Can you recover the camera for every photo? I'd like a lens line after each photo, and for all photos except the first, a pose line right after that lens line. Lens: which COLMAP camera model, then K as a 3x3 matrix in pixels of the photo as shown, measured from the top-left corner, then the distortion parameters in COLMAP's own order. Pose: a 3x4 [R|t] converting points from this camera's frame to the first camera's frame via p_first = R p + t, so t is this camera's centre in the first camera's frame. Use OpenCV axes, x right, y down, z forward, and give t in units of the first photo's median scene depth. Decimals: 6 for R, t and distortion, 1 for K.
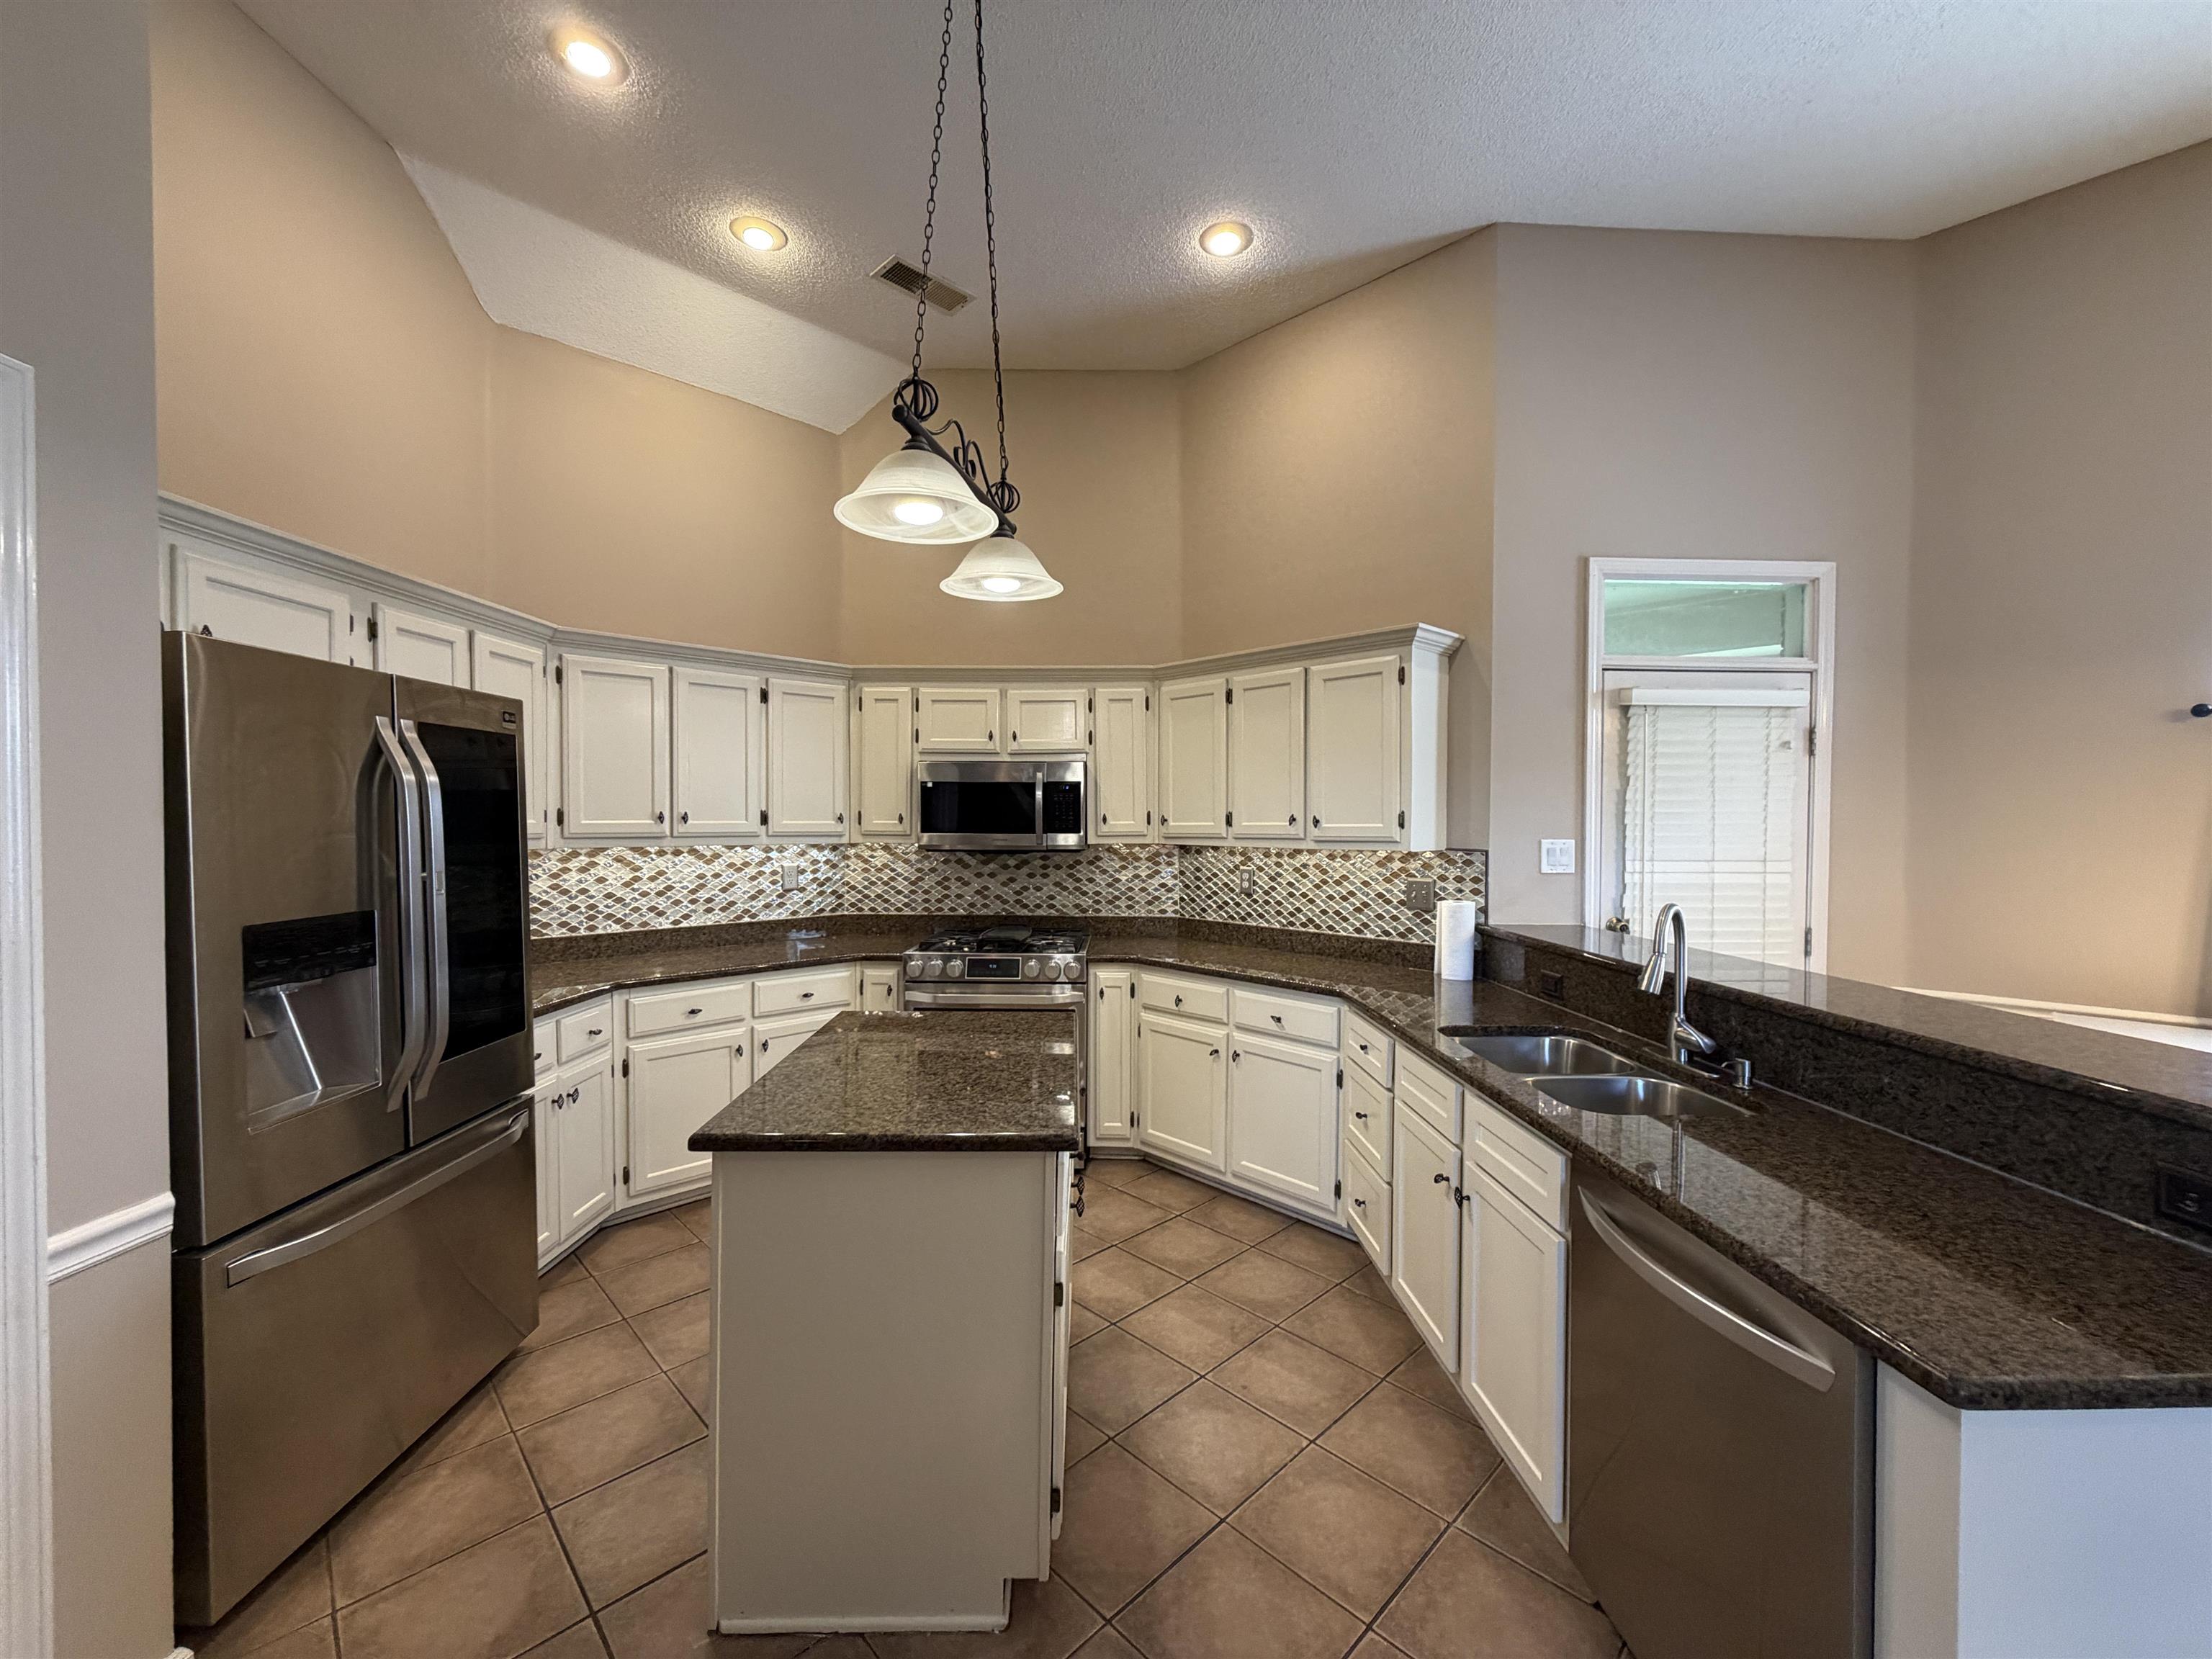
lens RADIAL K [[882.6, 0, 1111.2], [0, 882.6, 831.3], [0, 0, 1]] dist [-0.000244, -0.000146]
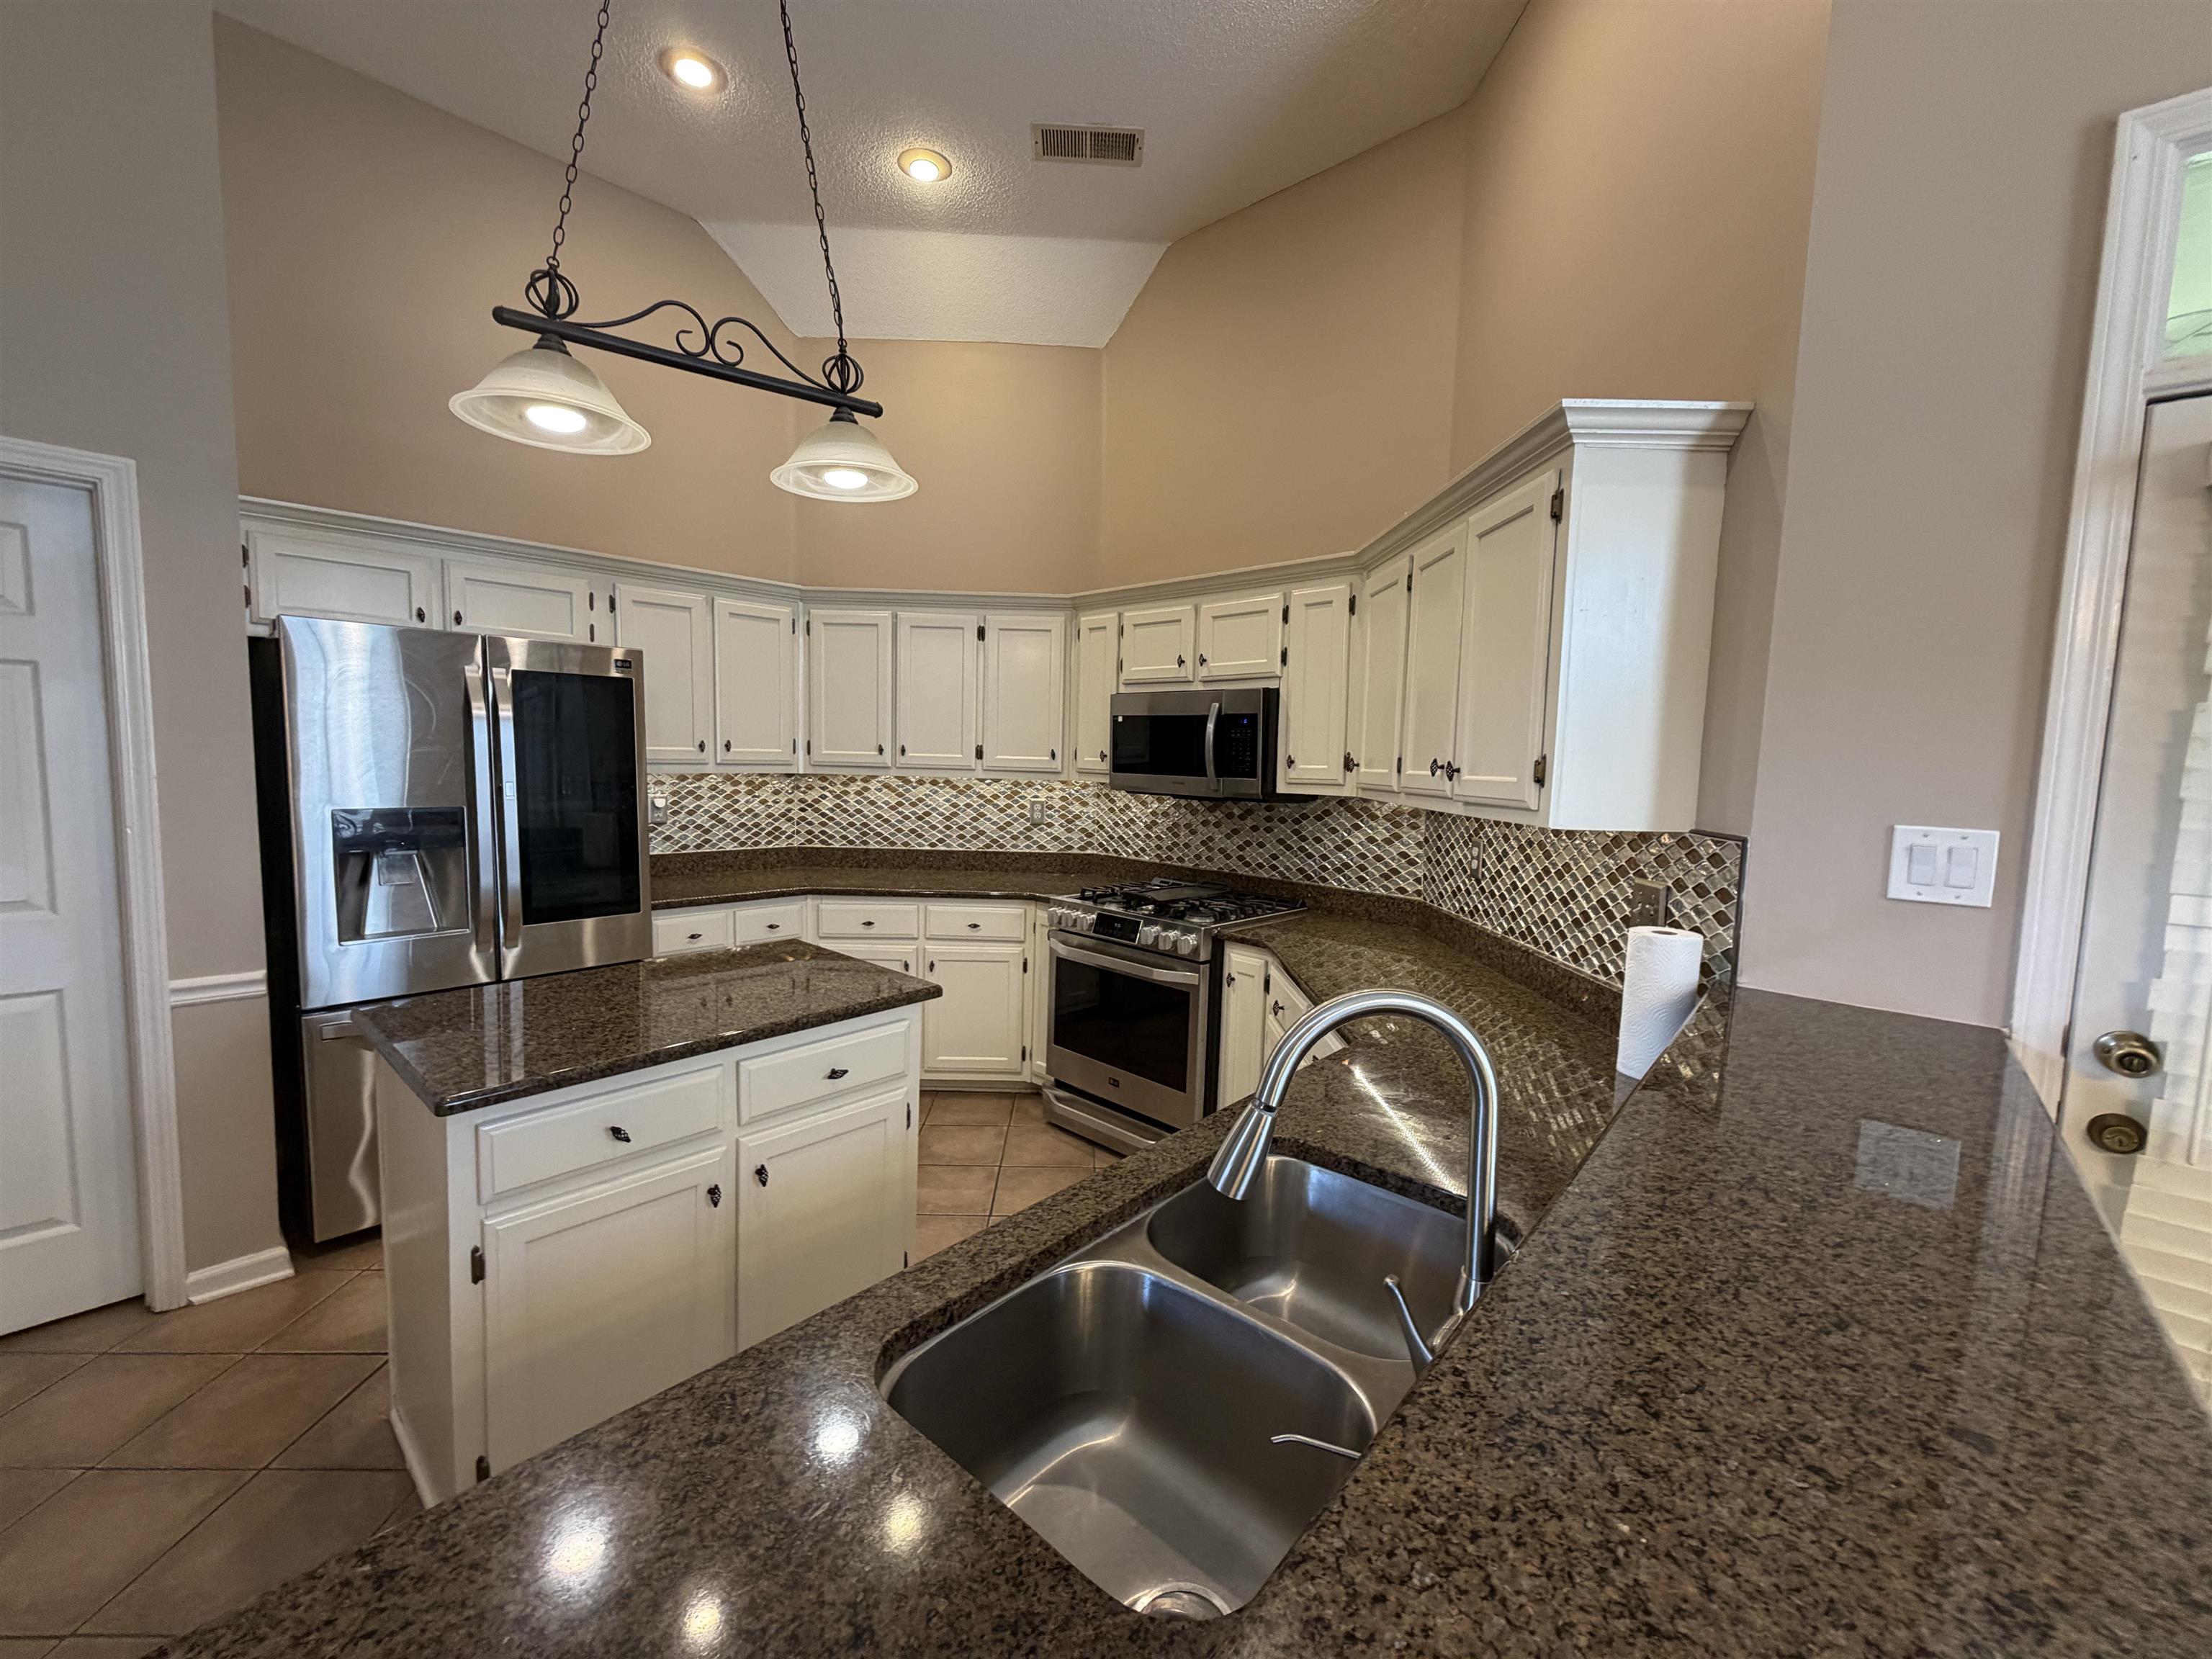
lens RADIAL K [[882.6, 0, 1111.2], [0, 882.6, 831.3], [0, 0, 1]] dist [-0.000244, -0.000146]
pose [[0.731210, 0.077037, -0.677789, 0.421312], [-0.034668, 0.996515, 0.075862, -0.006439], [0.681271, -0.031973, 0.731333, 0.333166]]
